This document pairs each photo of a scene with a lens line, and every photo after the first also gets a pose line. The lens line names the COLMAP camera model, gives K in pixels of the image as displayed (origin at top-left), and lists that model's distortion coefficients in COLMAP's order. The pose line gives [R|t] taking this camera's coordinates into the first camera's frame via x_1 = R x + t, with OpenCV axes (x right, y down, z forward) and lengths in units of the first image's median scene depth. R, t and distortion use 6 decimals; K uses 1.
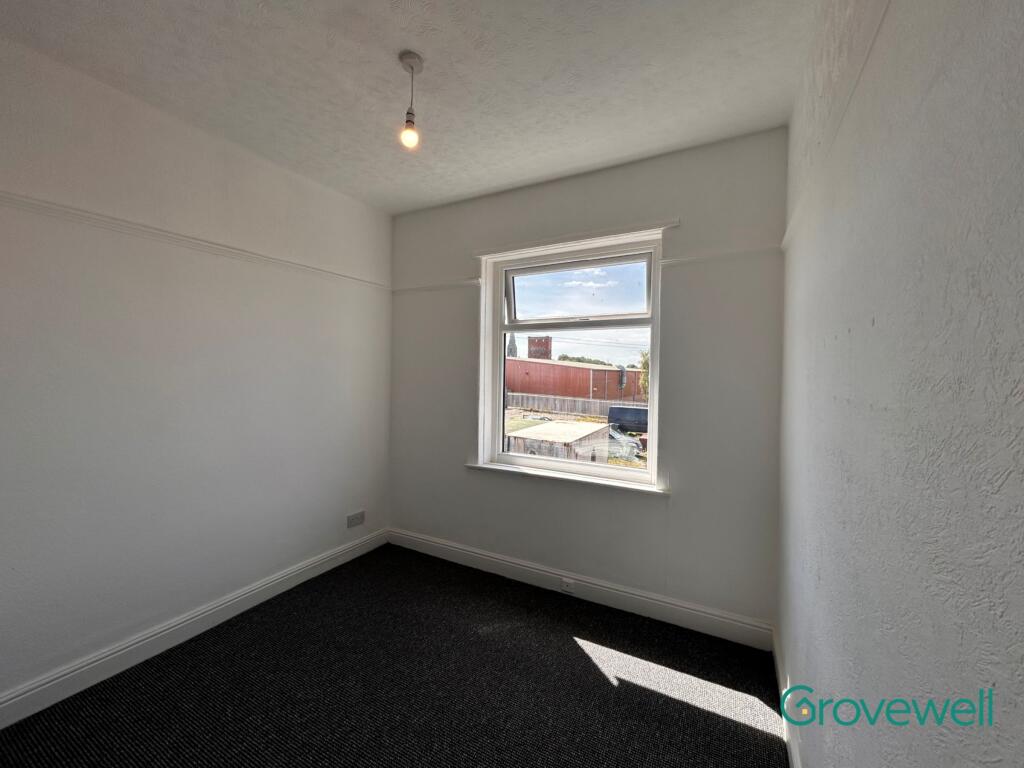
lens RADIAL K [[408.3, 0, 508.7], [0, 408.3, 385.1], [0, 0, 1]] dist [0.000006, 0.000091]
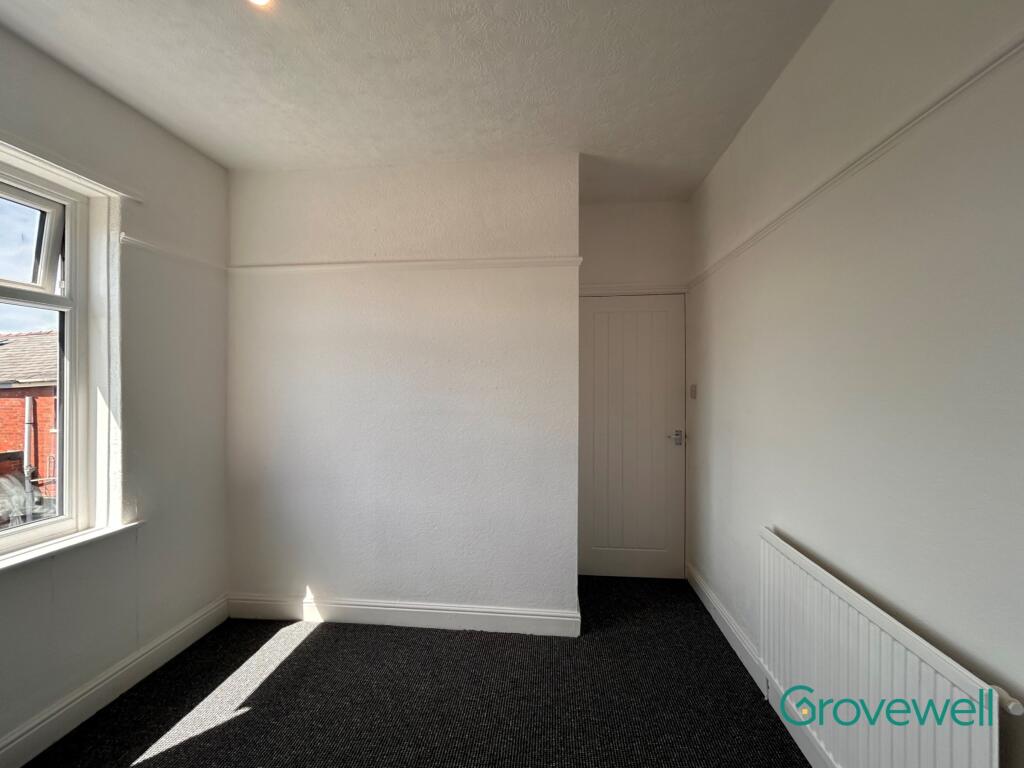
lens RADIAL K [[408.3, 0, 512.4], [0, 408.3, 384.7], [0, 0, 1]] dist [0.000006, 0.000091]
pose [[-0.385674, -0.015330, 0.922508, -0.763568], [0.018337, 0.999537, 0.024276, -0.023541], [-0.922453, 0.026278, -0.385214, 0.718877]]
